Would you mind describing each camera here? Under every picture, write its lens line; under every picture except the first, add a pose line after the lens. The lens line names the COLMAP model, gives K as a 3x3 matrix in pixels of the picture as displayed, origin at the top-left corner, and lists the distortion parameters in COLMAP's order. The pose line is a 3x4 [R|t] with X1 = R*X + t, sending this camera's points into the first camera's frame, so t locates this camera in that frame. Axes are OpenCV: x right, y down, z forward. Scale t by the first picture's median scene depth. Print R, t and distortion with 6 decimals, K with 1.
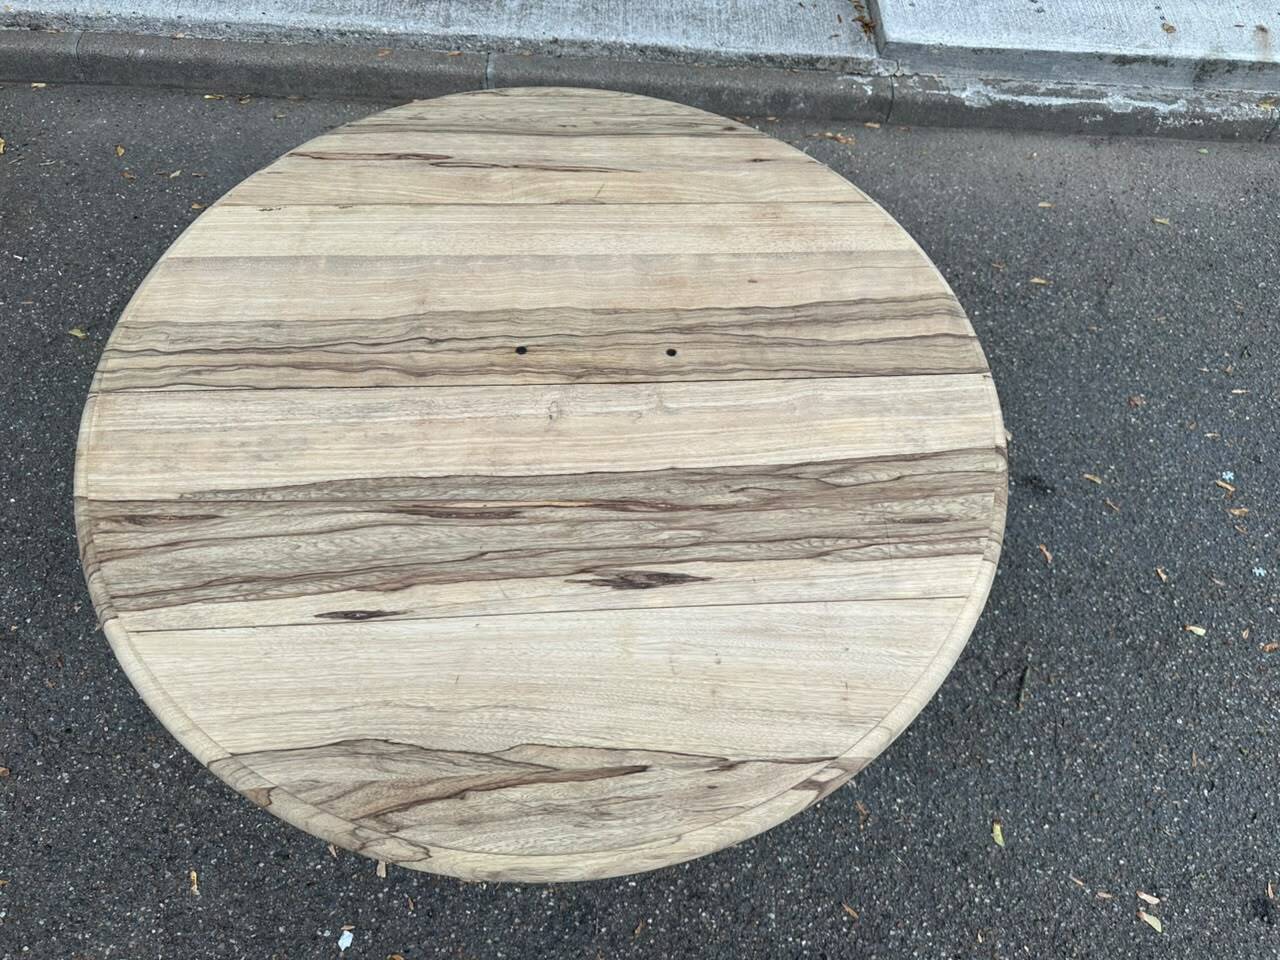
lens RADIAL K [[924.5, 0, 640.1], [0, 924.5, 480.4], [0, 0, 1]] dist [0.008043, -0.019511]
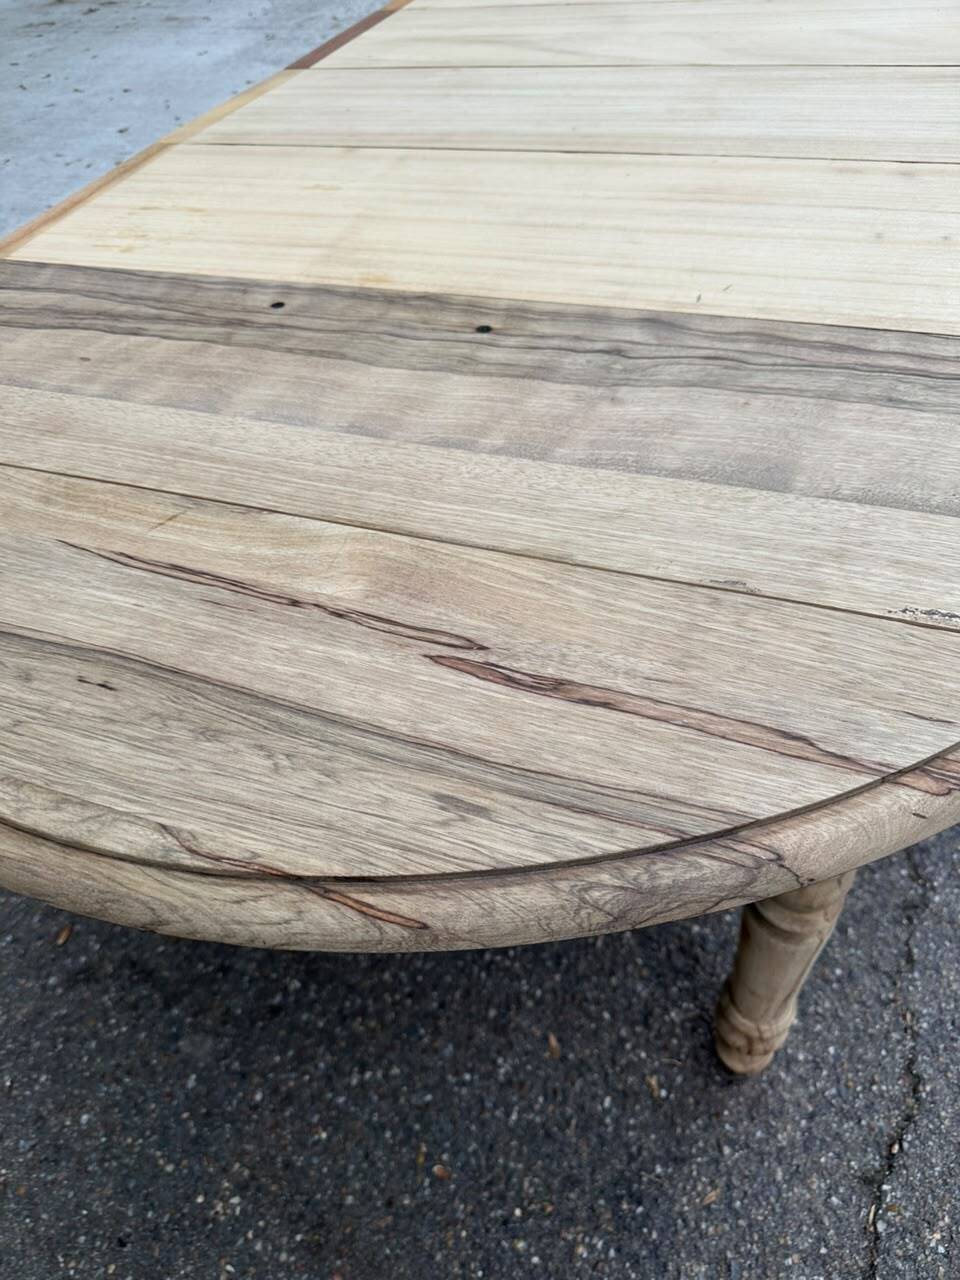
lens RADIAL K [[924.5, 0, 479.7], [0, 924.5, 646.9], [0, 0, 1]] dist [0.008043, -0.019511]
pose [[0.356604, -0.731033, 0.581742, -0.166583], [0.868588, 0.488747, 0.081735, 0.126198], [-0.344076, 0.476147, 0.809256, 0.299207]]
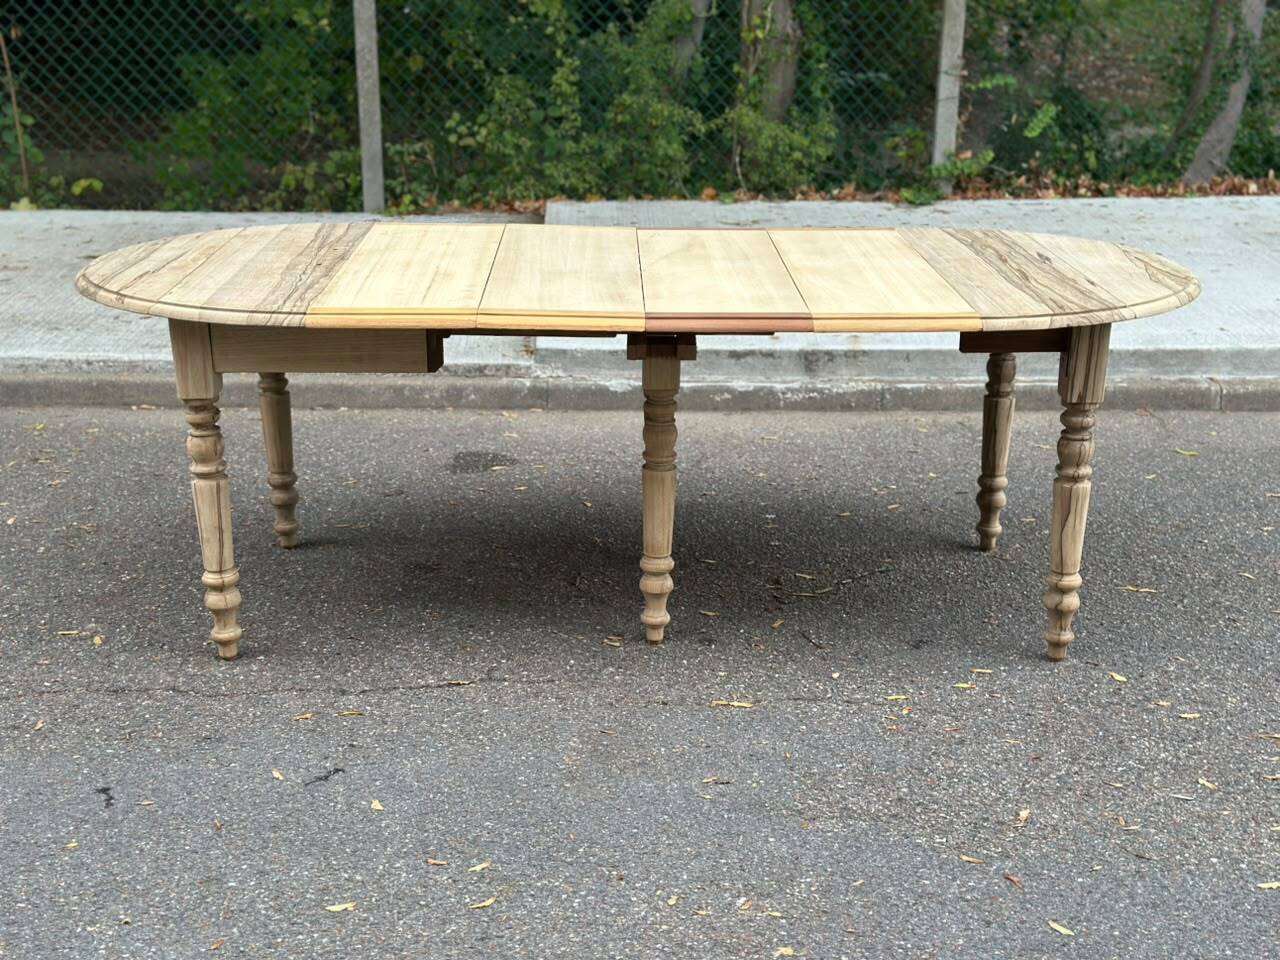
lens RADIAL K [[1797.2, 0, 646.3], [0, 1797.2, 476.5], [0, 0, 1]] dist [0.126413, 0.000000]
pose [[0.998911, -0.046521, 0.003580, 0.536959], [0.035827, 0.715602, -0.697589, 1.797481], [0.029891, 0.696958, 0.716489, -0.804869]]
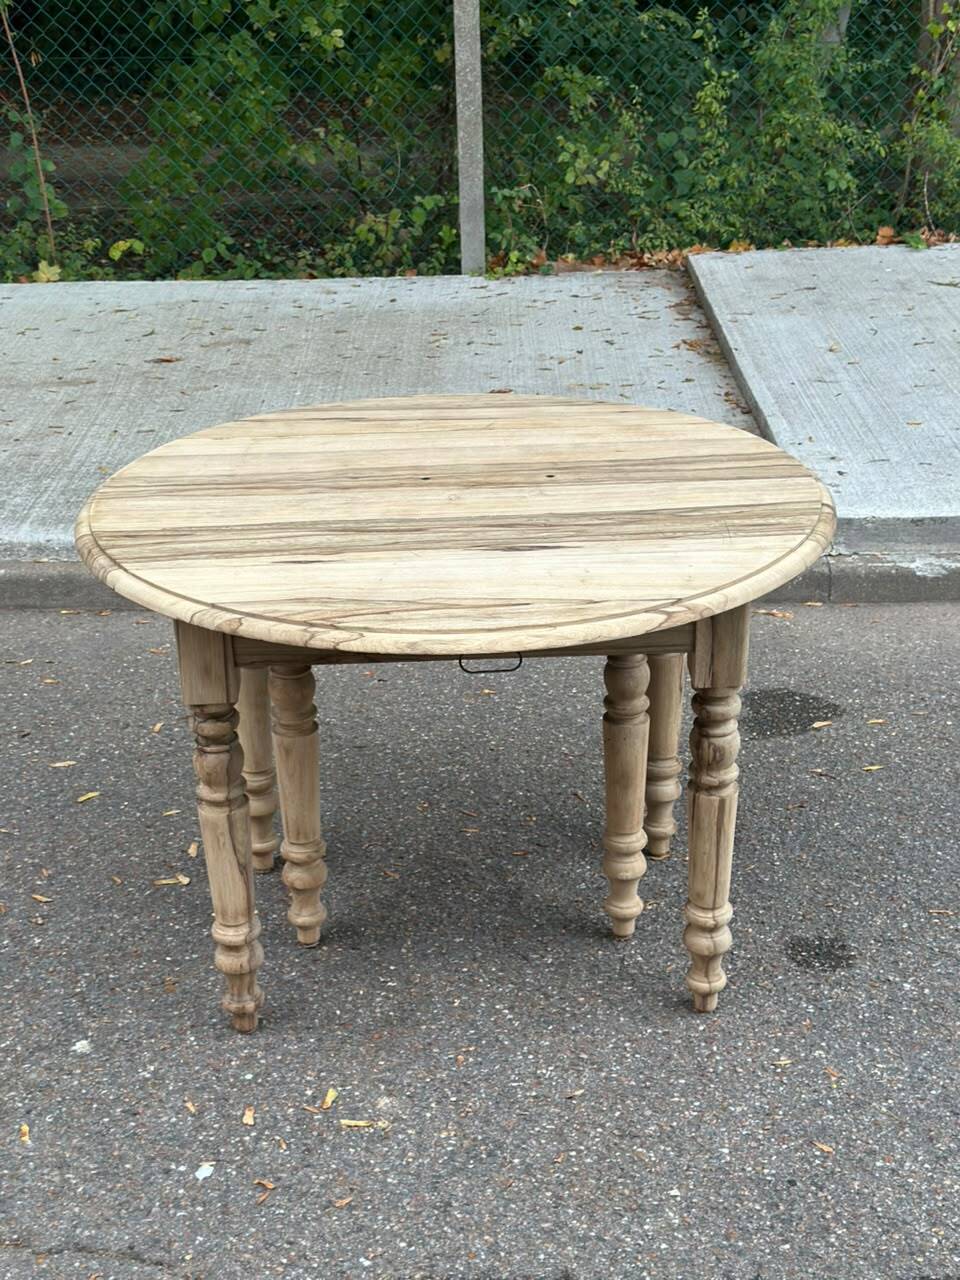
lens RADIAL K [[1797.2, 0, 485.6], [0, 1797.2, 636.8], [0, 0, 1]] dist [0.126413, 0.000000]
pose [[0.997179, -0.058969, -0.046435, 0.030376], [0.017945, 0.788034, -0.615370, 0.954527], [0.072880, 0.612801, 0.786870, -0.470775]]
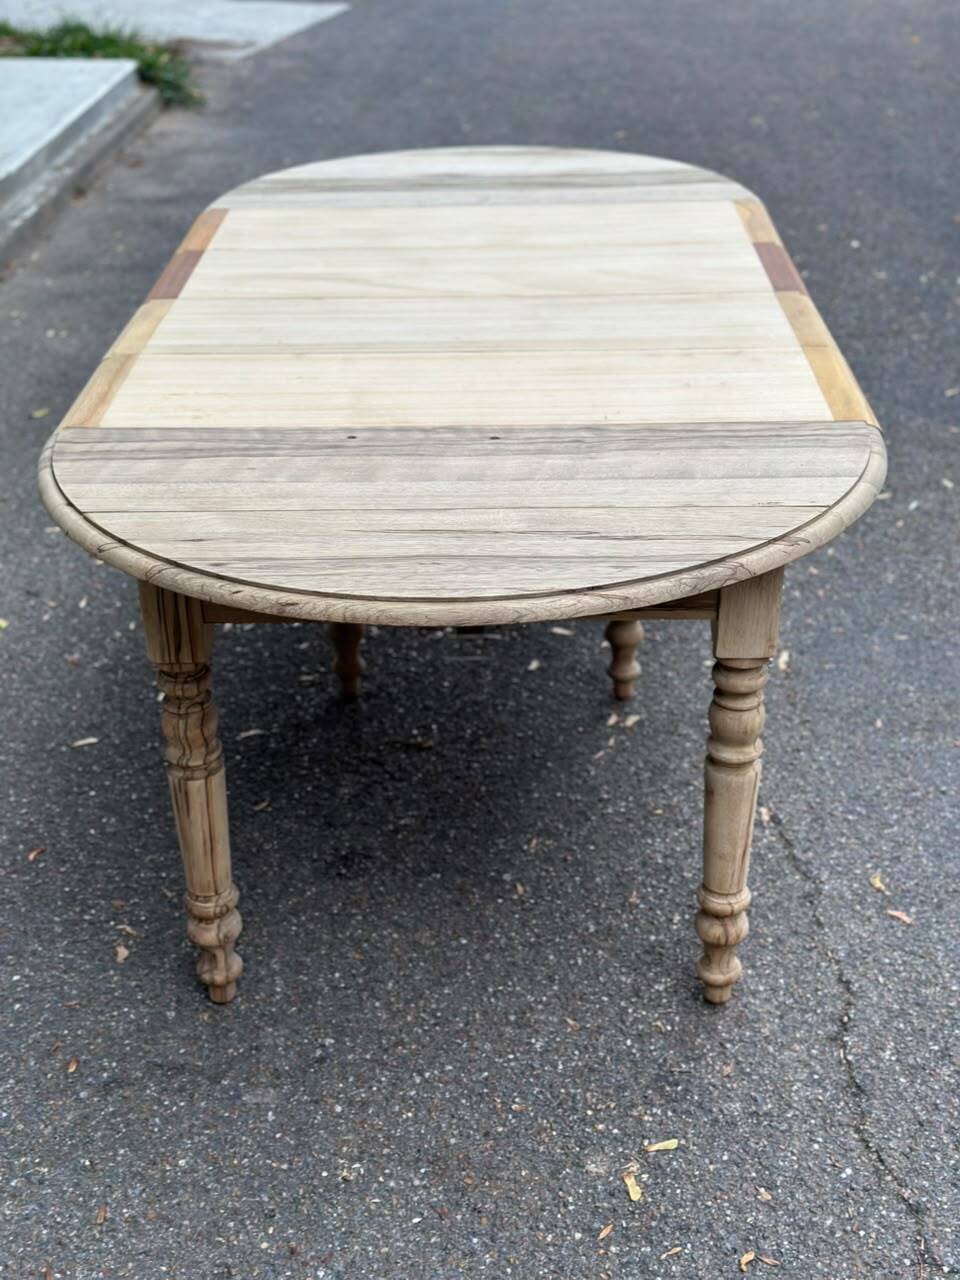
lens RADIAL K [[1799.7, 0, 481.8], [0, 1799.7, 642.2], [0, 0, 1]] dist [0.162959, 0.000000]
pose [[0.018099, -0.495893, 0.868195, -1.063242], [0.885097, 0.411836, 0.216780, -0.141431], [-0.465054, 0.764514, 0.446367, 0.081237]]
